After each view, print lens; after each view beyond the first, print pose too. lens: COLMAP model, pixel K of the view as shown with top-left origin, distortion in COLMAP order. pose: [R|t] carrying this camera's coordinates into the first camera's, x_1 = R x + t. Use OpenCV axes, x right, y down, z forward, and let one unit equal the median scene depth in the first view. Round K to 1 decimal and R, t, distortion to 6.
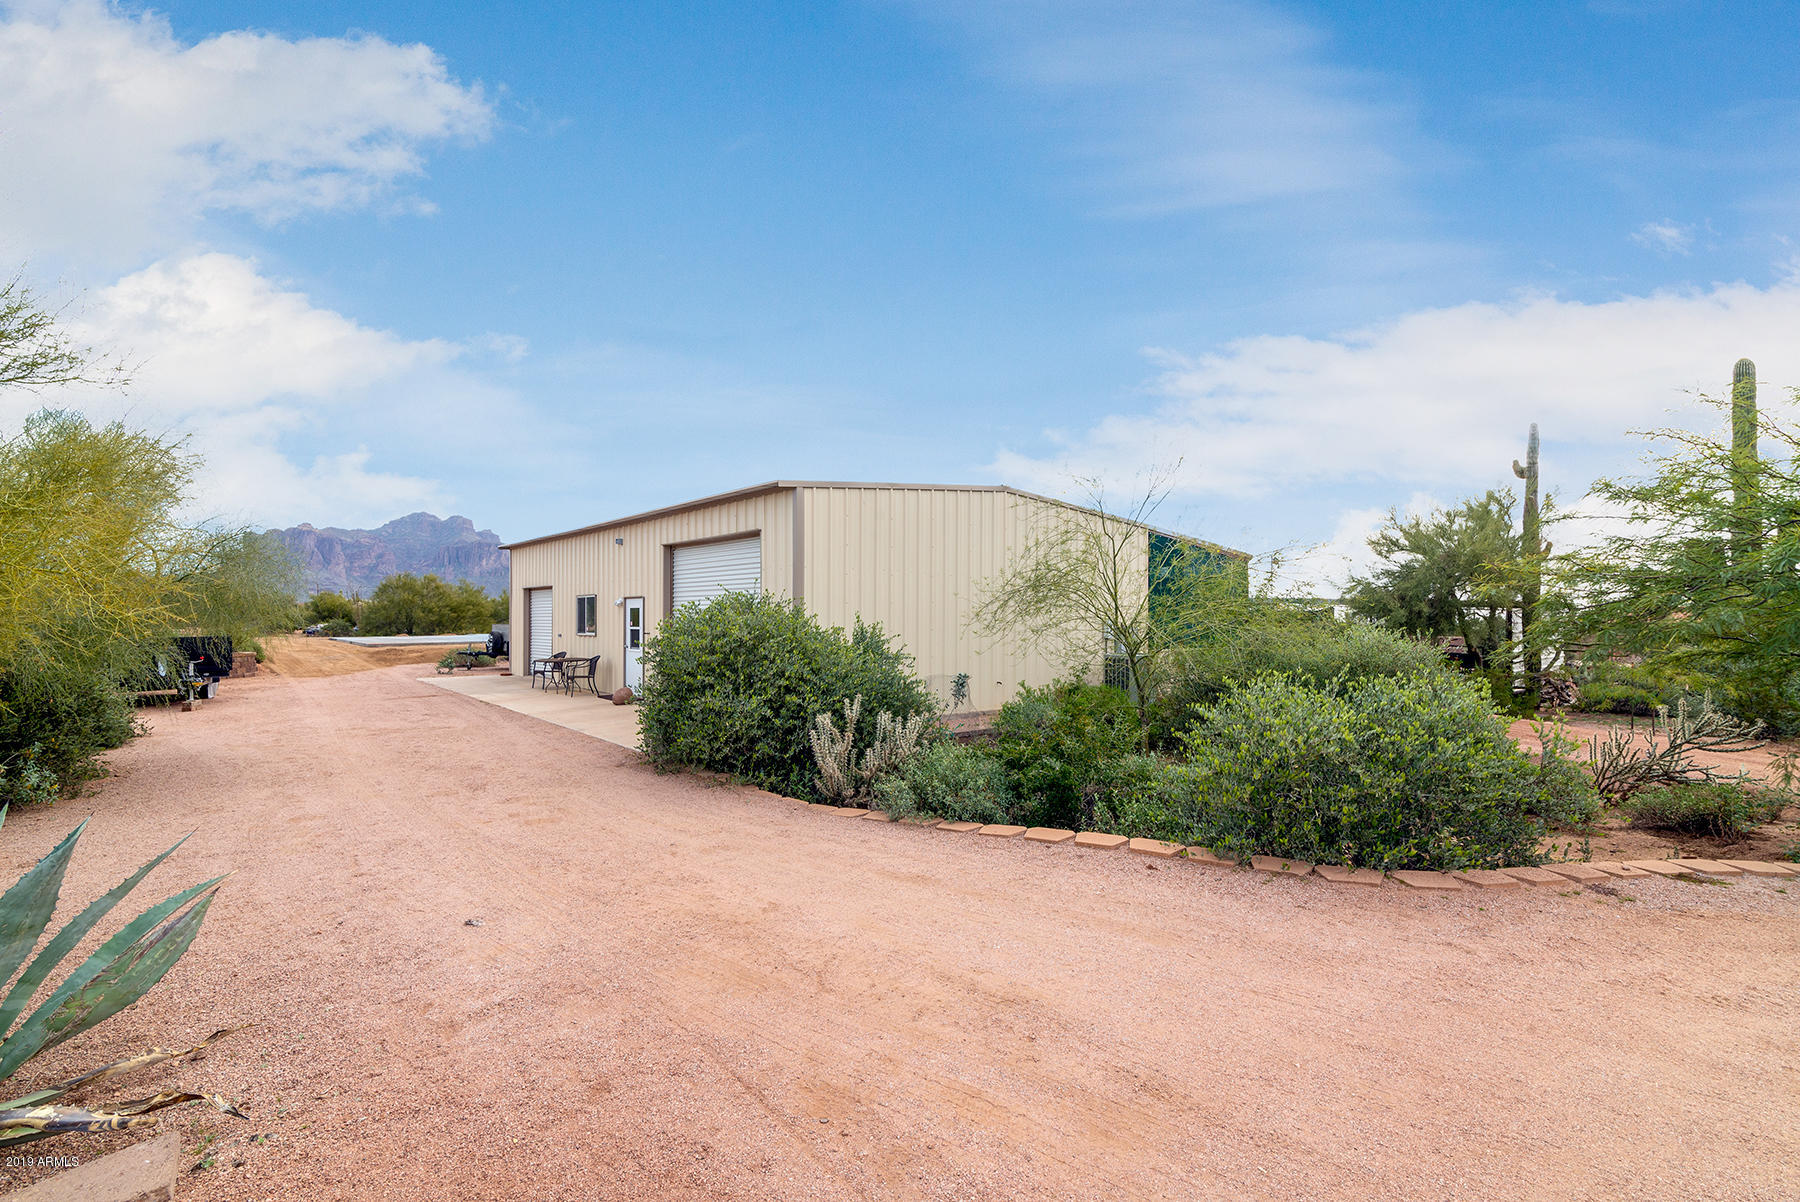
lens RADIAL K [[816.7, 0, 893.5], [0, 816.7, 601.1], [0, 0, 1]] dist [0.024611, 0.000294]
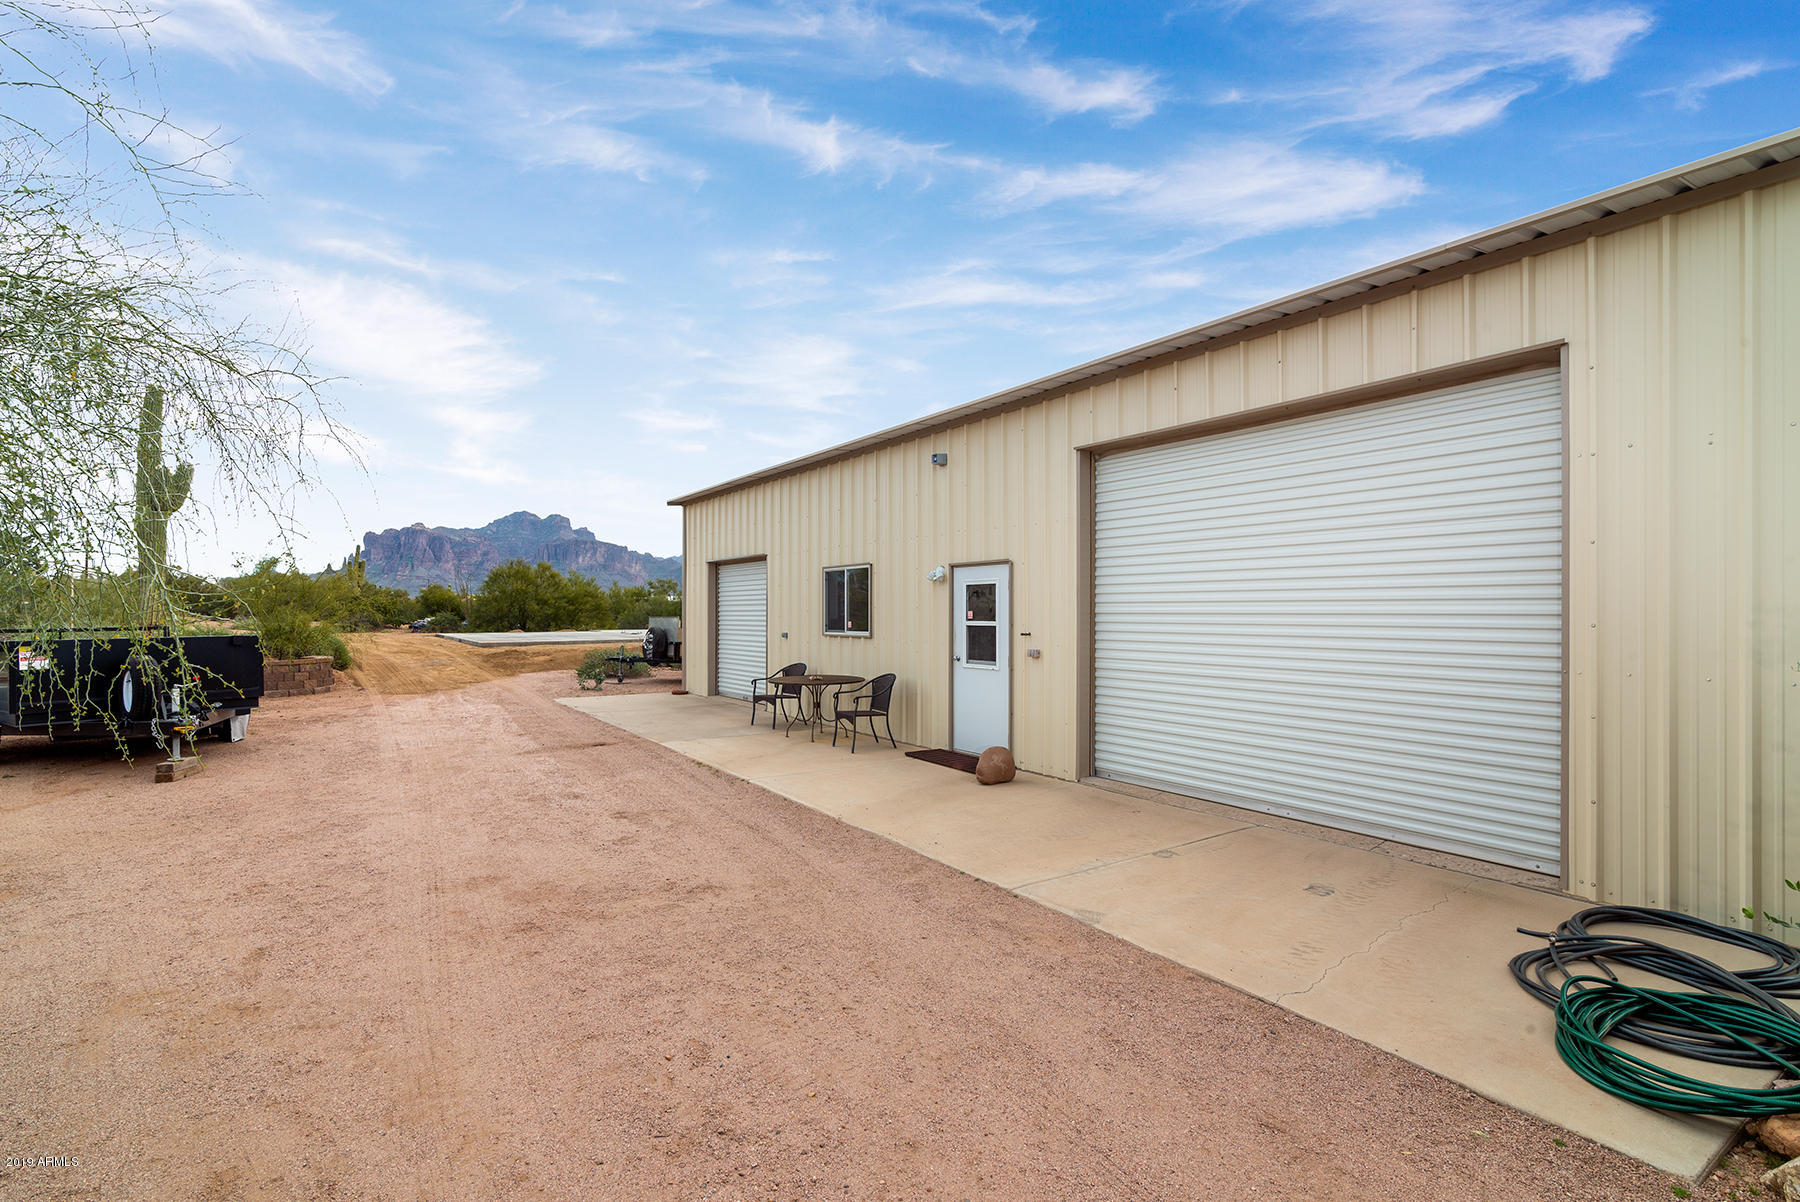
lens RADIAL K [[816.7, 0, 907.0], [0, 816.7, 601.3], [0, 0, 1]] dist [0.024611, 0.000294]
pose [[0.996551, -0.000906, -0.082978, -0.208459], [0.001424, 0.999980, 0.006195, 0.010230], [0.082970, -0.006292, 0.996532, 0.315748]]
